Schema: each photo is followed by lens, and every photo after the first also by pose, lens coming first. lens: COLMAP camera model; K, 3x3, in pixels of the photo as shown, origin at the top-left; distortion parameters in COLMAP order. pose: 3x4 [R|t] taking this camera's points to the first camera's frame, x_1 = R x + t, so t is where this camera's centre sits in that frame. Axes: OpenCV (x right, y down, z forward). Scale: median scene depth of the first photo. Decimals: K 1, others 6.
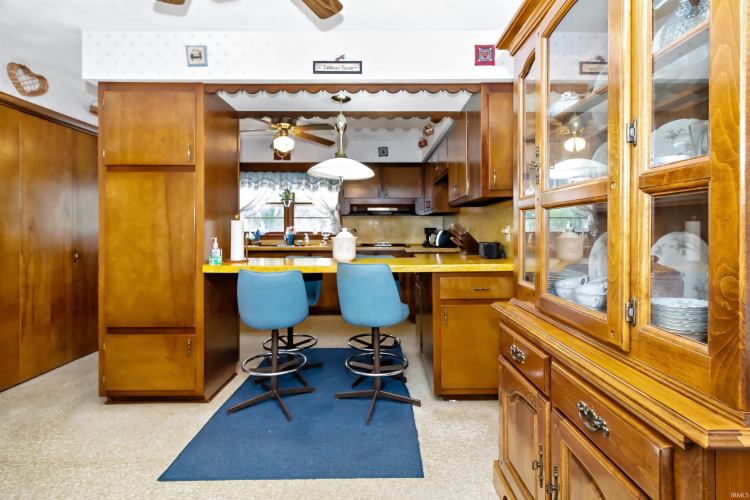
lens RADIAL K [[362.4, 0, 382.5], [0, 362.4, 231.7], [0, 0, 1]] dist [0.001808, 0.001281]
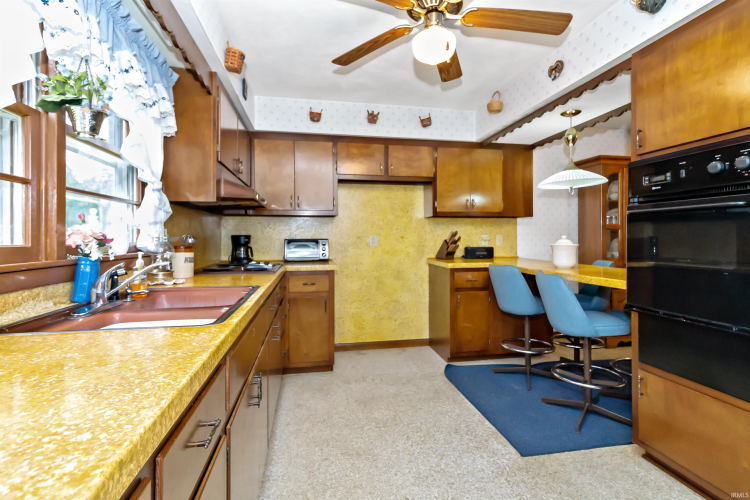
lens RADIAL K [[368.8, 0, 382.4], [0, 368.8, 233.2], [0, 0, 1]] dist [0.000898, 0.000339]
pose [[-0.180452, 0.014831, 0.983472, -0.979850], [0.009415, 0.999867, -0.013351, -0.006361], [-0.983539, 0.006850, -0.180567, 1.582116]]
